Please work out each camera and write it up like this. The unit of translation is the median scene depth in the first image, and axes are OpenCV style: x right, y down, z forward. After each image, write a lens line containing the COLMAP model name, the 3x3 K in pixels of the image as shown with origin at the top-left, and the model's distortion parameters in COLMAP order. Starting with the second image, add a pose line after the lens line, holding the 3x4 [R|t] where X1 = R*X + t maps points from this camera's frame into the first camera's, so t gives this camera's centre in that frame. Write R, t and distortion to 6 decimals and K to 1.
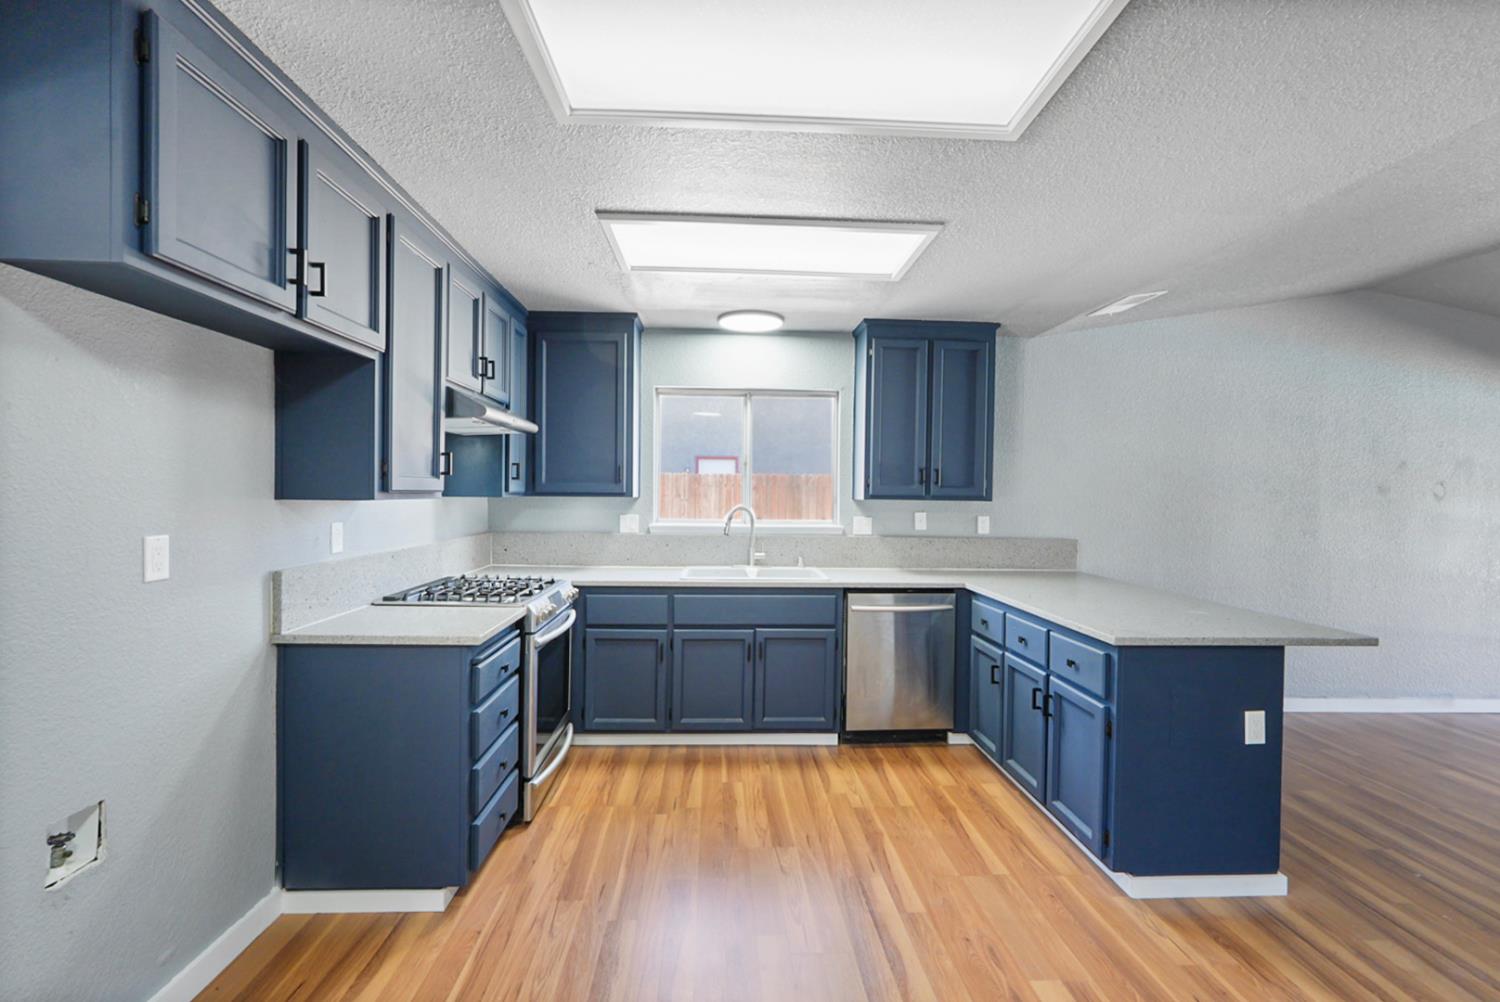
lens RADIAL K [[666.2, 0, 748.7], [0, 666.2, 503.8], [0, 0, 1]] dist [-0.003058, 0.001158]
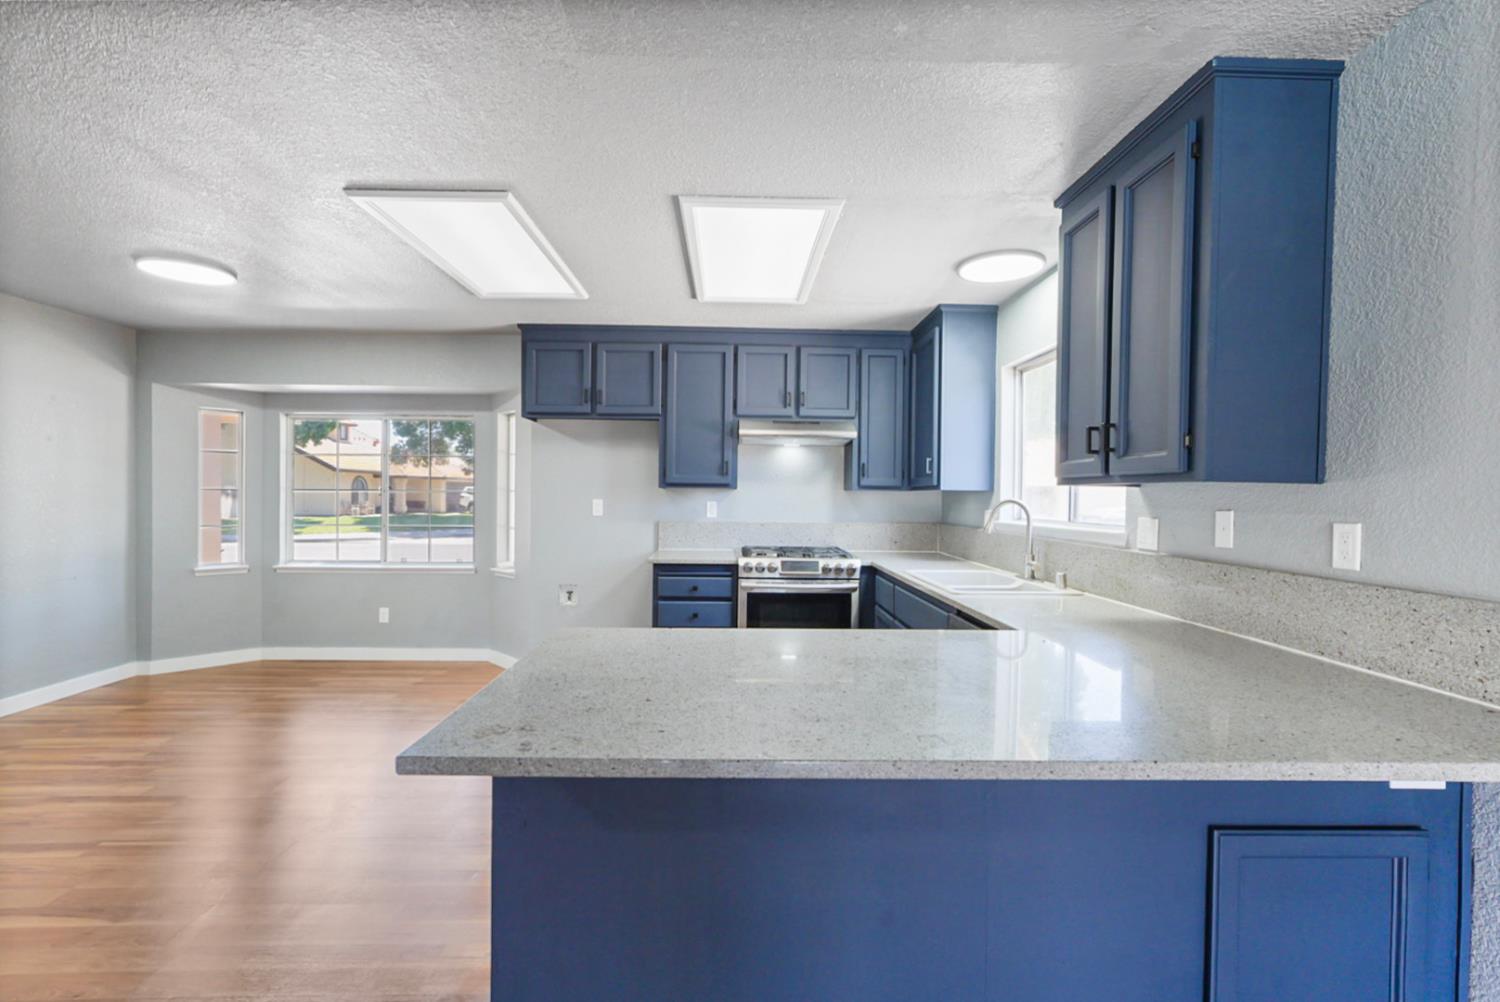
lens RADIAL K [[666.2, 0, 749.9], [0, 666.2, 504.5], [0, 0, 1]] dist [-0.003058, 0.001158]
pose [[-0.023030, 0.001020, -0.999734, 0.904177], [-0.028871, 0.999582, 0.001685, 0.020942], [0.999318, 0.028902, -0.022991, 0.811944]]
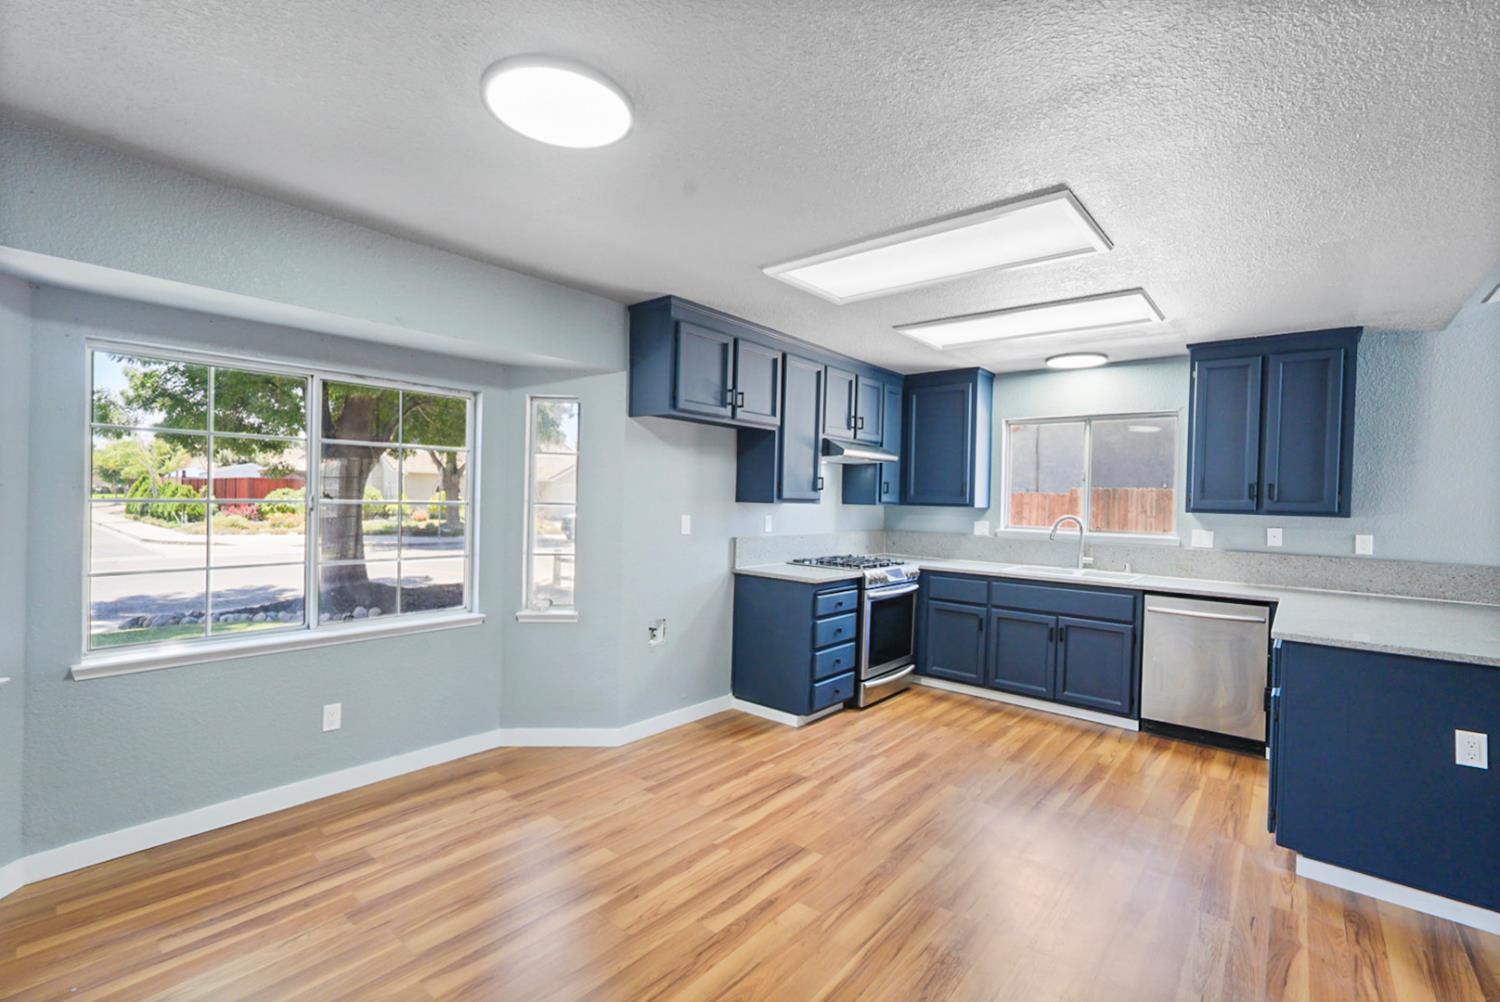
lens RADIAL K [[666.2, 0, 750.9], [0, 666.2, 501.7], [0, 0, 1]] dist [-0.003058, 0.001158]
pose [[0.736696, 0.010076, -0.676149, 0.425738], [-0.028377, 0.999469, -0.016025, 0.014275], [0.675628, 0.030992, 0.736591, -0.285741]]
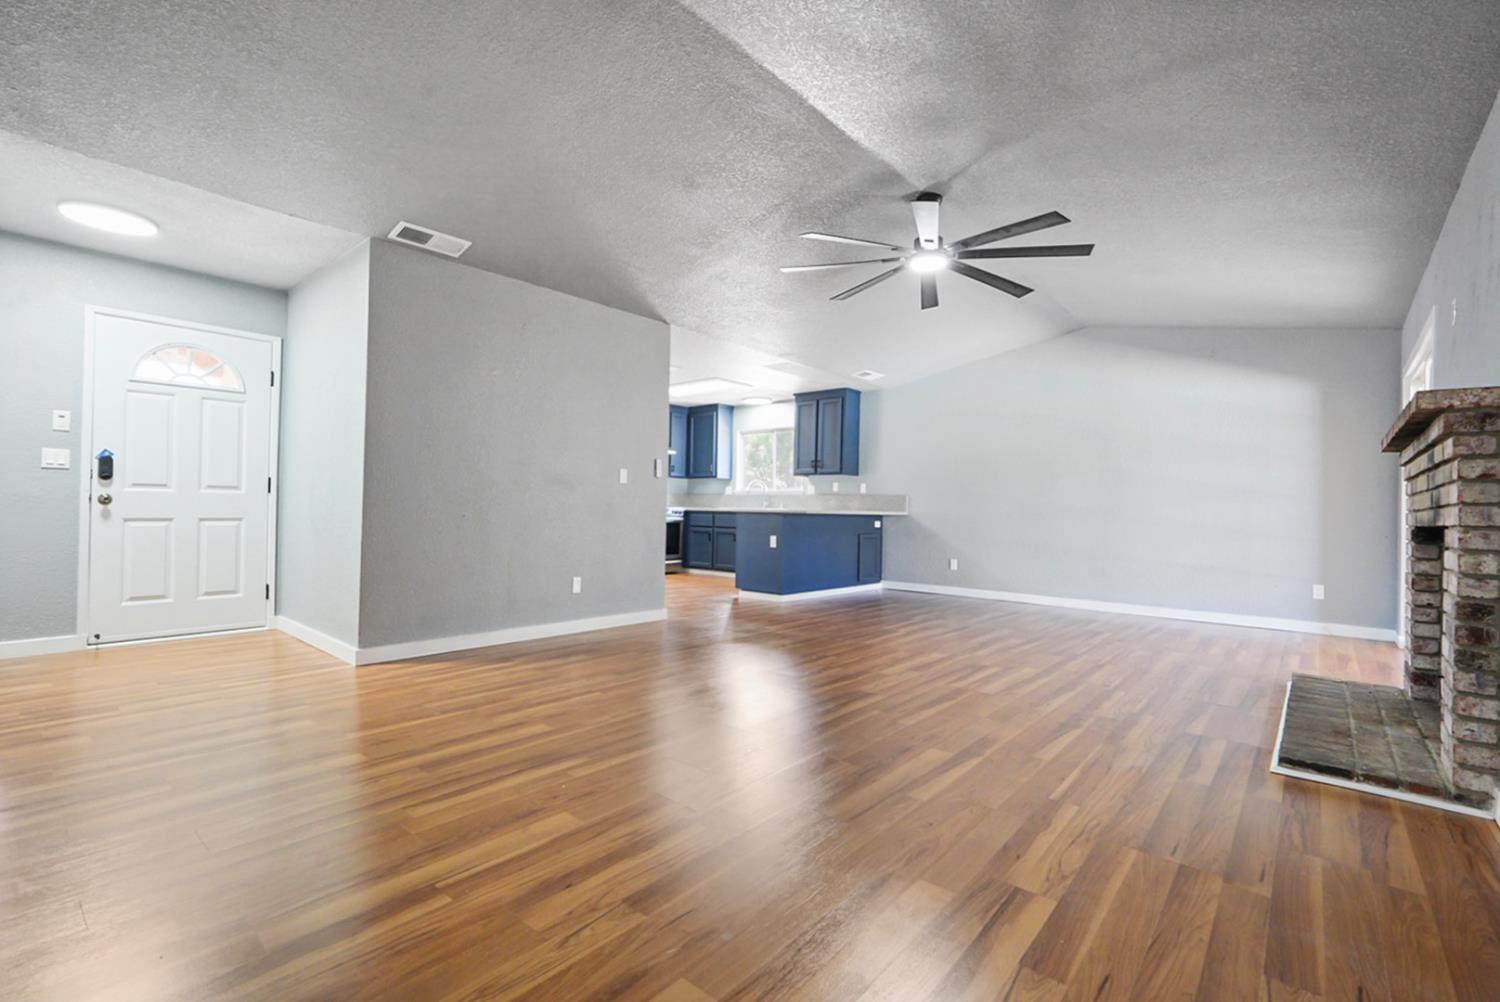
lens RADIAL K [[666.2, 0, 755.9], [0, 666.2, 503.5], [0, 0, 1]] dist [-0.003058, 0.001158]
pose [[0.726395, -0.002761, -0.687272, 1.775102], [-0.003500, 0.999964, -0.007716, 0.113454], [0.687268, 0.008010, 0.726359, -0.754093]]
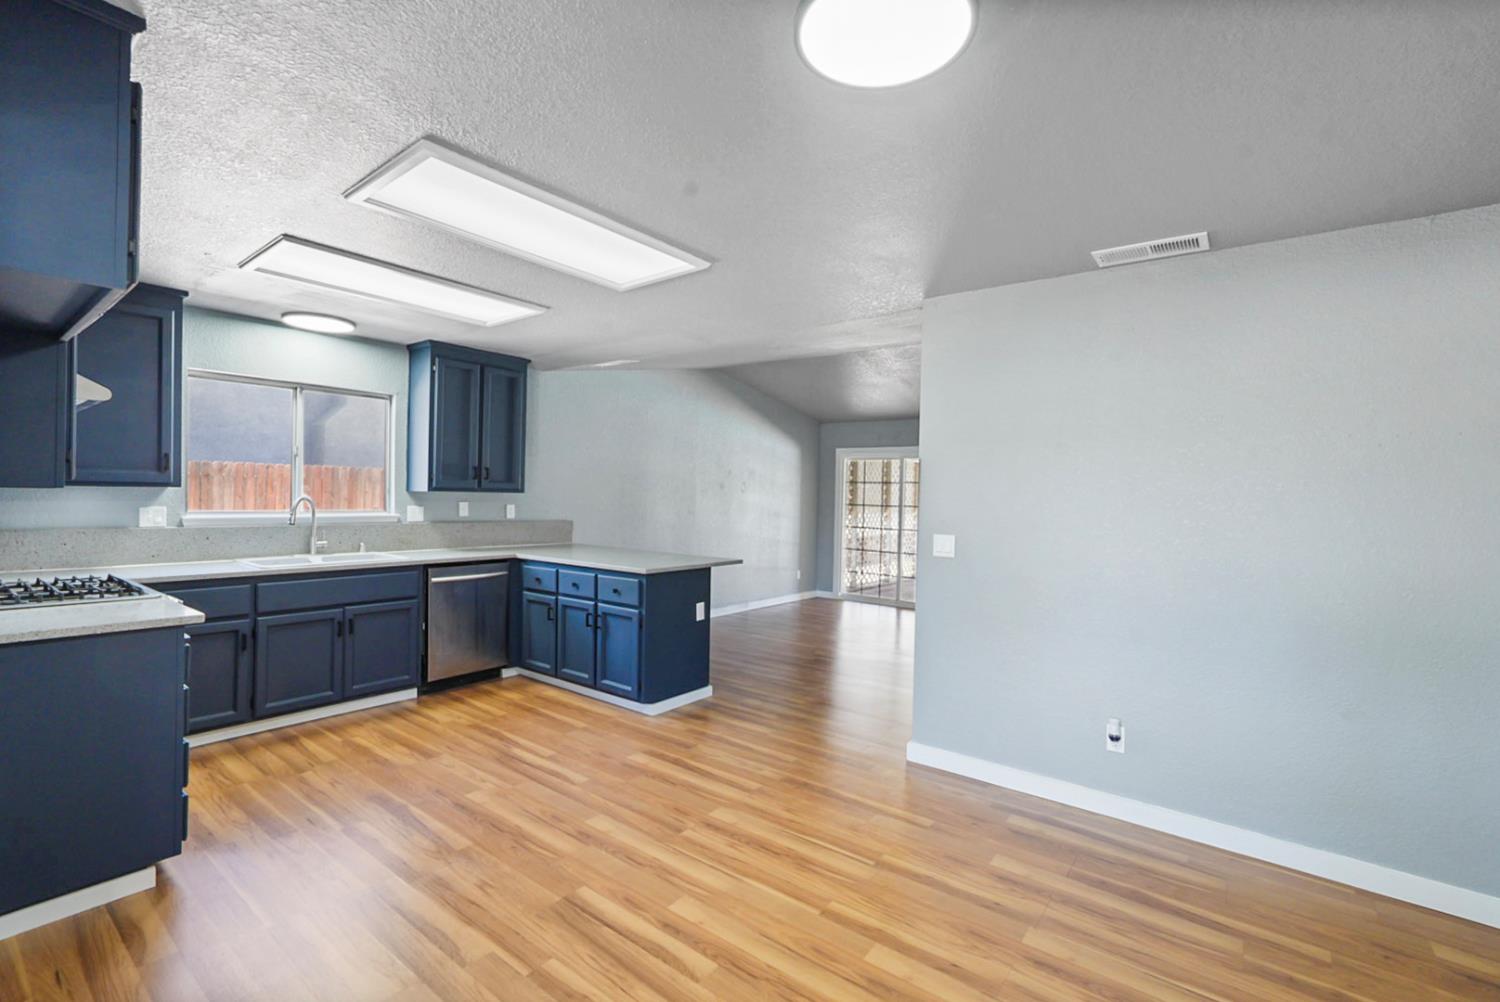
lens RADIAL K [[666.2, 0, 745.7], [0, 666.2, 500.7], [0, 0, 1]] dist [-0.003058, 0.001158]
pose [[0.654472, -0.006213, 0.756060, -0.396791], [0.001982, 0.999977, 0.006501, 0.004584], [-0.756083, -0.002756, 0.654470, -0.231370]]
